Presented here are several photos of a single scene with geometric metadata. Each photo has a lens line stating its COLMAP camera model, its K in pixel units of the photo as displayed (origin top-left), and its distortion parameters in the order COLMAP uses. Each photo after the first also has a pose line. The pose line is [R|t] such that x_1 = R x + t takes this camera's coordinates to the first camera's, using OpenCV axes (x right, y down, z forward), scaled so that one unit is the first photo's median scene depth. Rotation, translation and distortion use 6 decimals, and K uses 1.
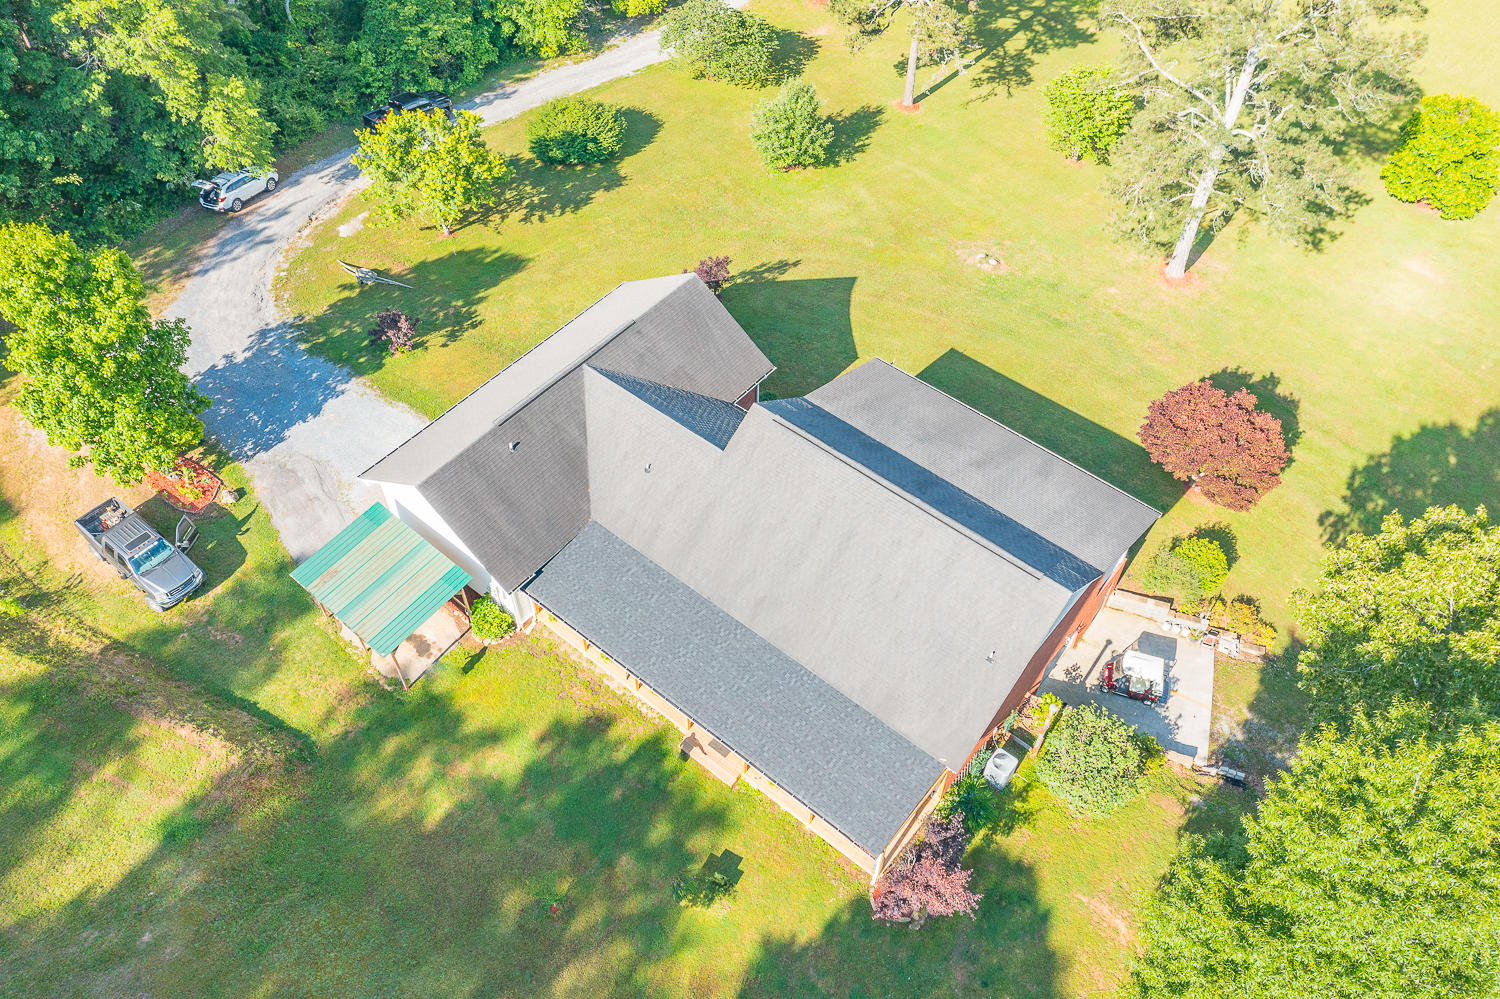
lens RADIAL K [[1191.3, 0, 745.1], [0, 1191.3, 495.8], [0, 0, 1]] dist [-0.005347, 0.004002]
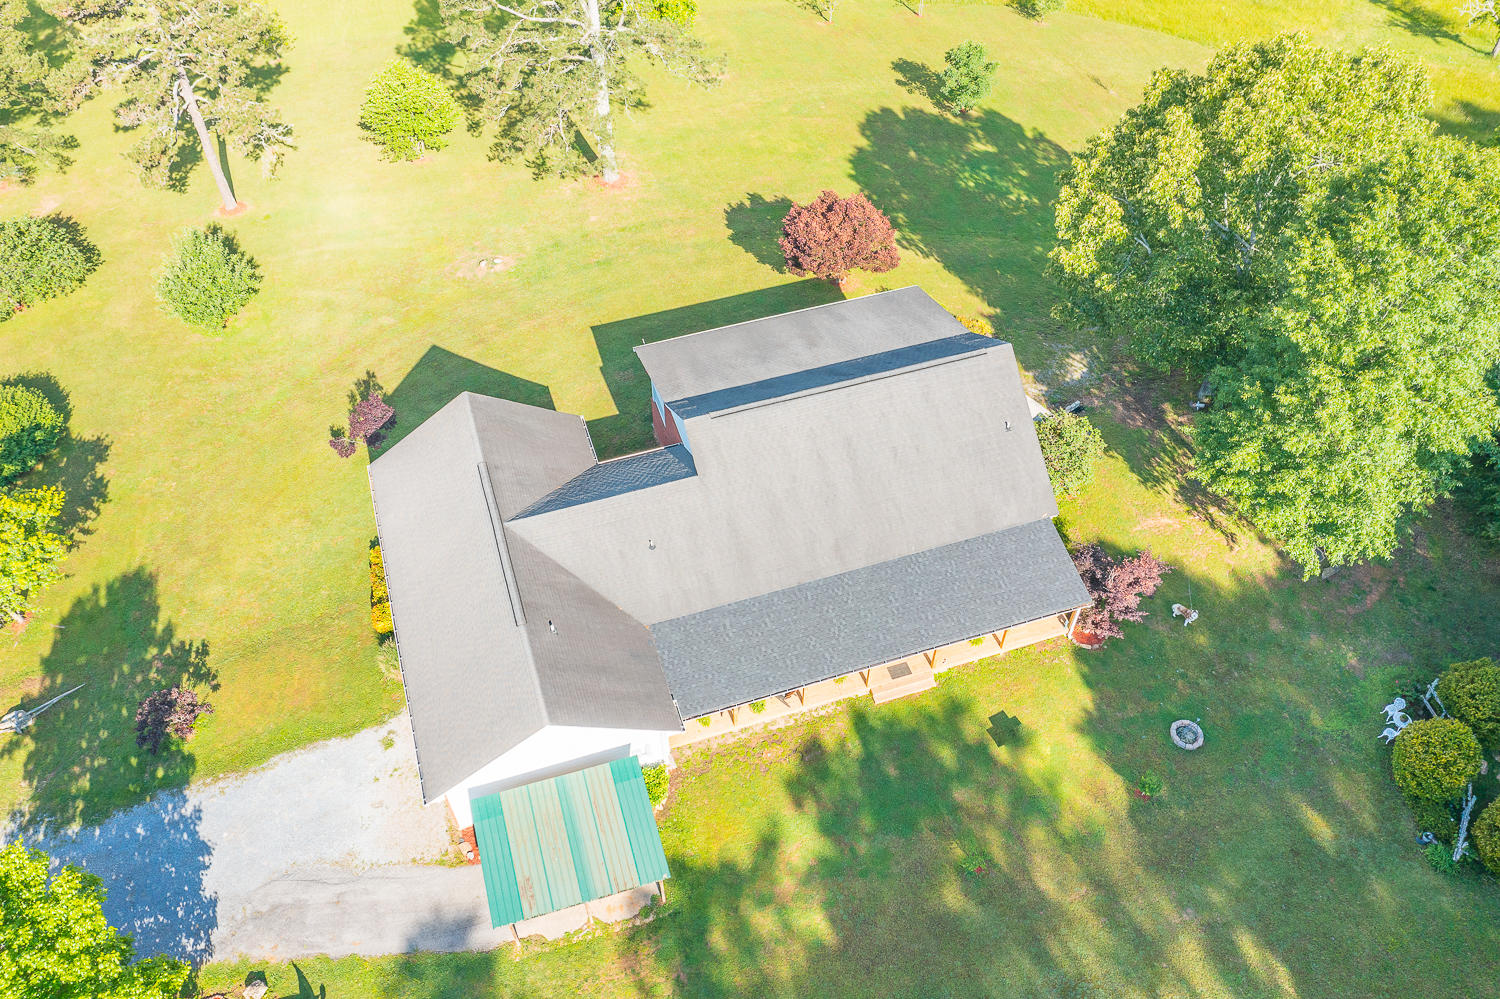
lens RADIAL K [[1189.5, 0, 745.9], [0, 1189.5, 497.1], [0, 0, 1]] dist [-0.010627, 0.010476]
pose [[0.530903, -0.653264, 0.539804, -0.394311], [0.650419, 0.722441, 0.234594, -0.167232], [-0.543228, 0.226552, 0.808441, 0.128174]]
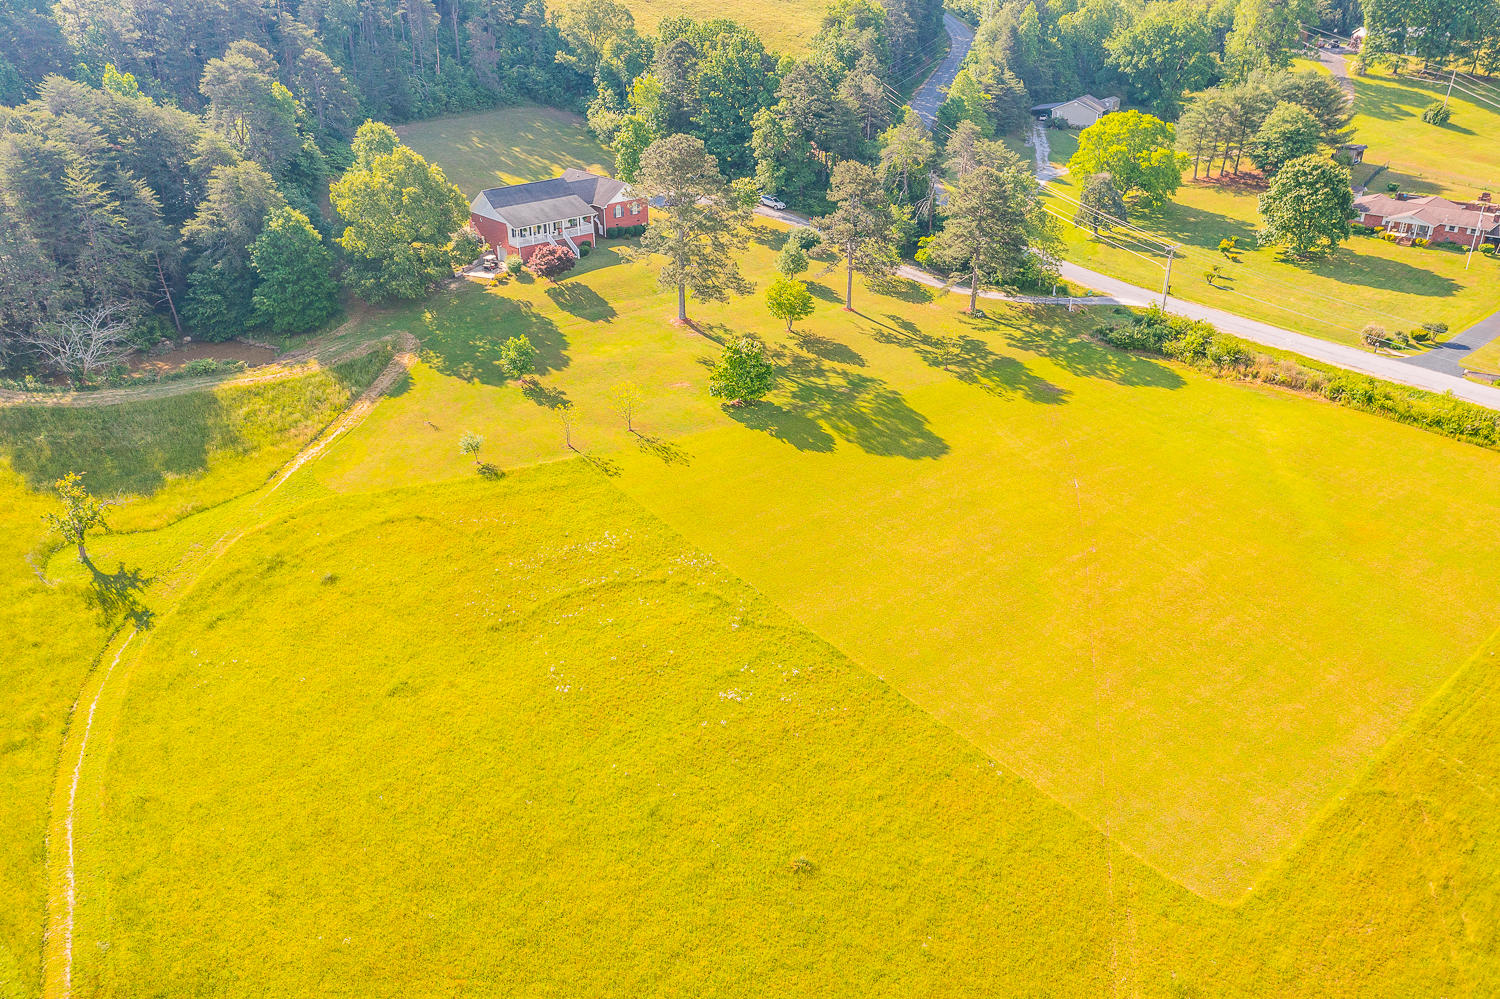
lens RADIAL K [[1183.7, 0, 747.8], [0, 1183.7, 499.8], [0, 0, 1]] dist [-0.009295, -0.000072]
pose [[-0.162495, 0.444249, -0.881044, 2.743996], [-0.755711, 0.518083, 0.400613, -1.113110], [0.634426, 0.730912, 0.251538, 0.852201]]
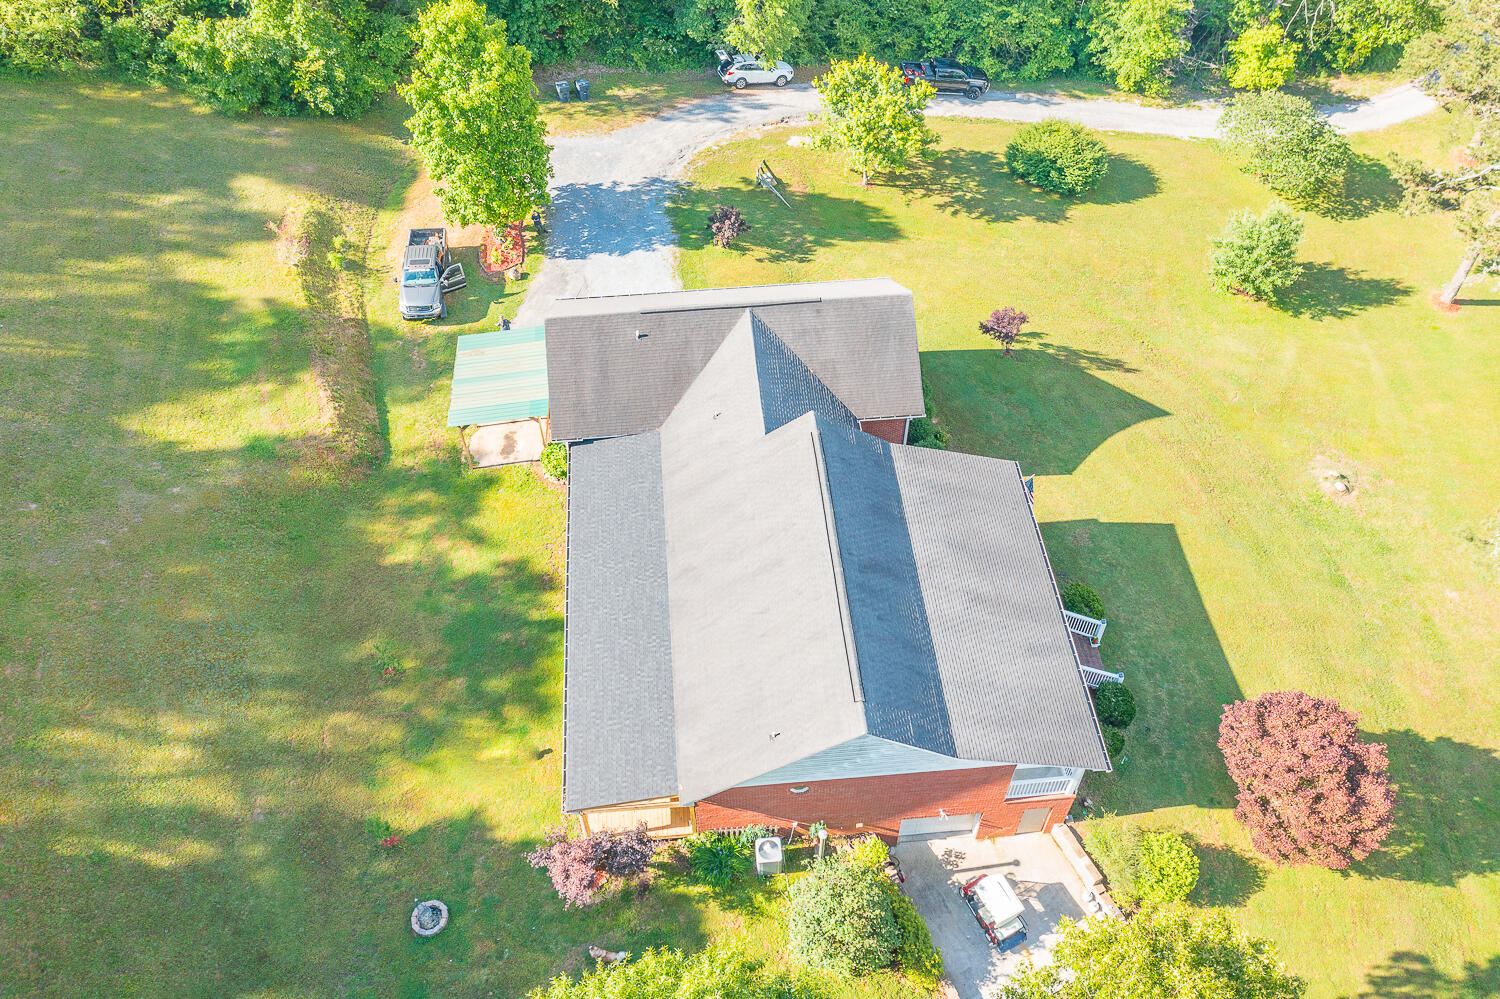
lens RADIAL K [[1191.3, 0, 745.1], [0, 1191.3, 495.8], [0, 0, 1]] dist [-0.005347, 0.004002]
pose [[0.702616, 0.540295, -0.463046, 0.338514], [-0.539618, 0.828761, 0.148217, -0.098414], [0.463835, 0.145729, 0.873853, 0.080111]]
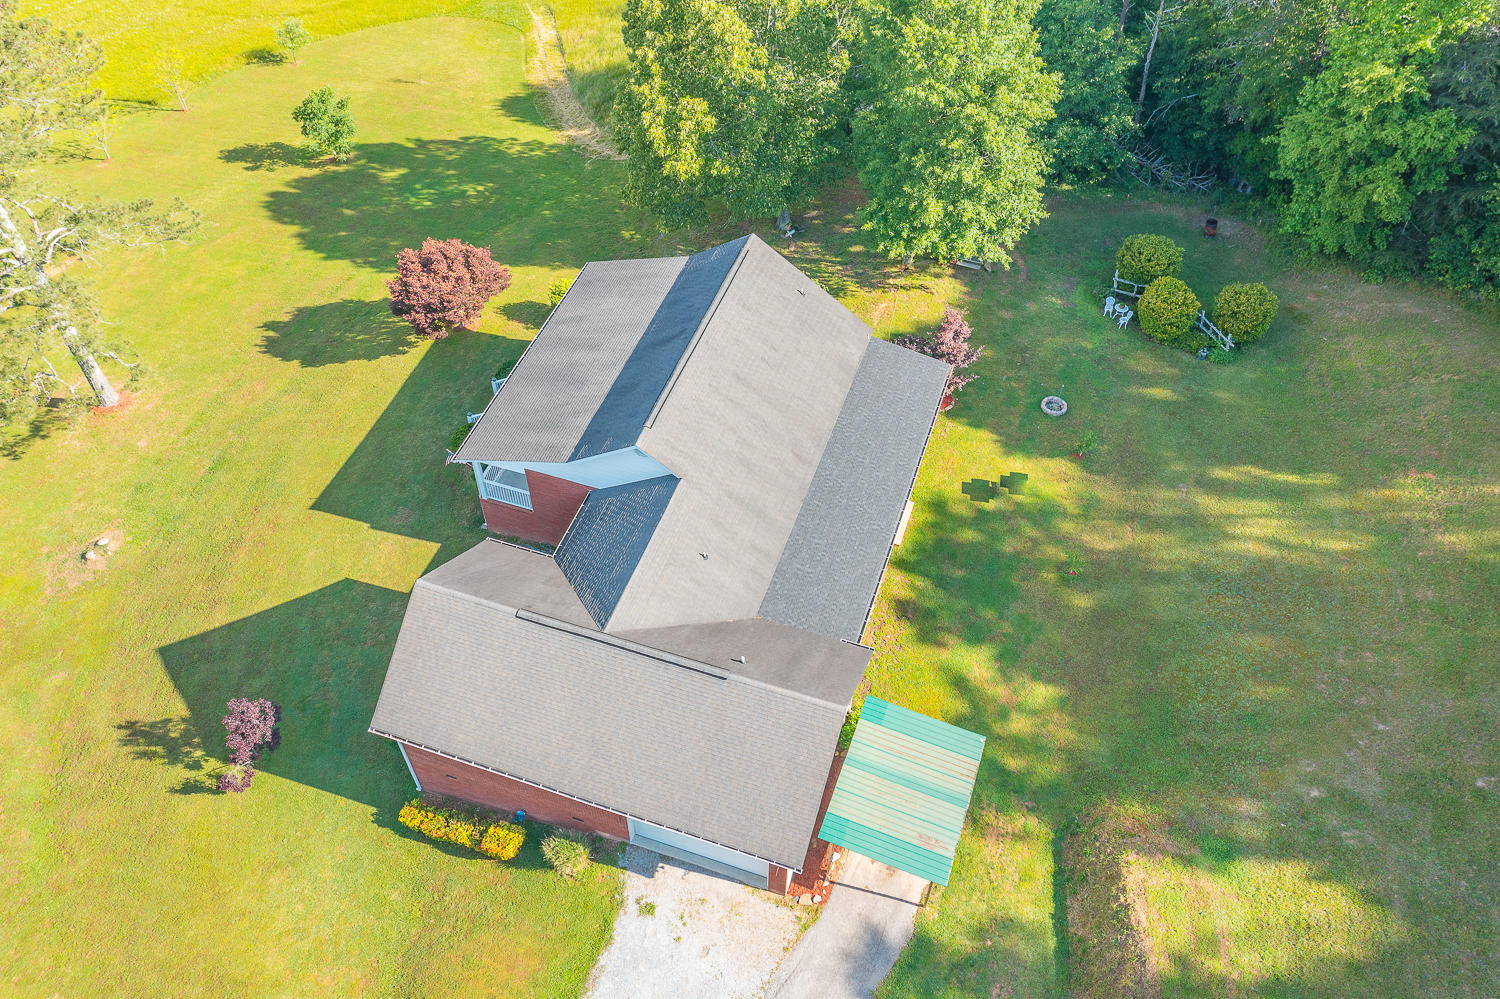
lens RADIAL K [[1185.4, 0, 743.6], [0, 1185.4, 498.2], [0, 0, 1]] dist [-0.007179, -0.002429]
pose [[-0.354927, -0.712318, 0.605499, -0.471594], [0.715810, 0.209554, 0.666111, -0.477605], [-0.601367, 0.669843, 0.435508, 0.393178]]
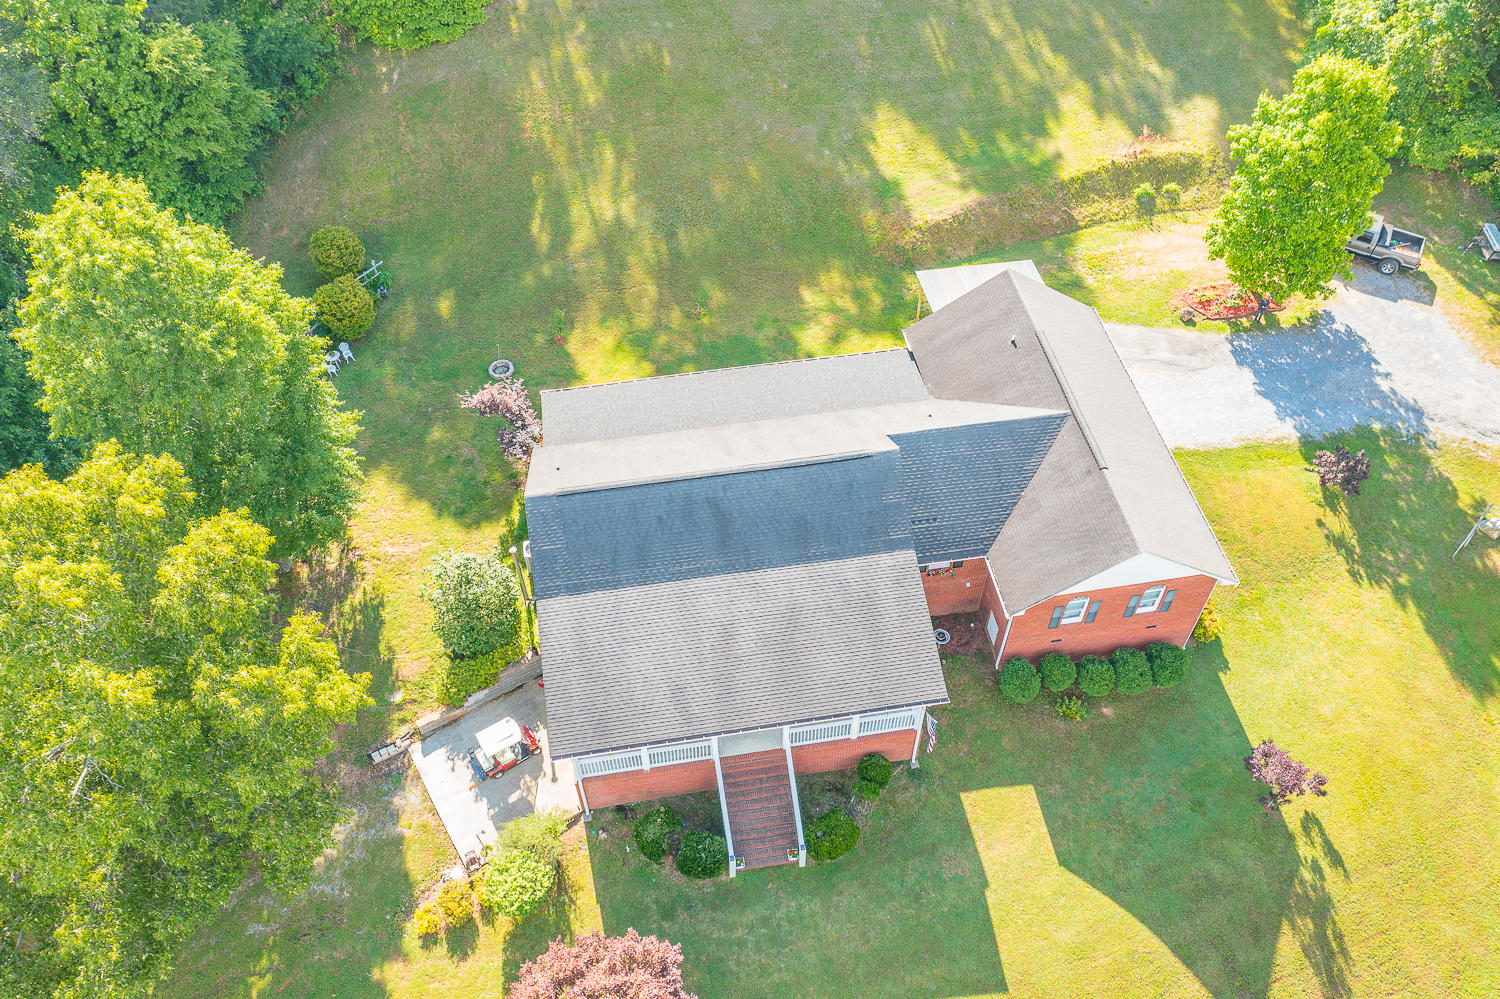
lens RADIAL K [[1183.9, 0, 748.5], [0, 1183.9, 499.9], [0, 0, 1]] dist [-0.004085, -0.003615]
pose [[-0.653412, 0.586563, -0.478536, 0.413529], [-0.577557, 0.022375, 0.816044, -0.571831], [0.489368, 0.809595, 0.324153, 0.477906]]
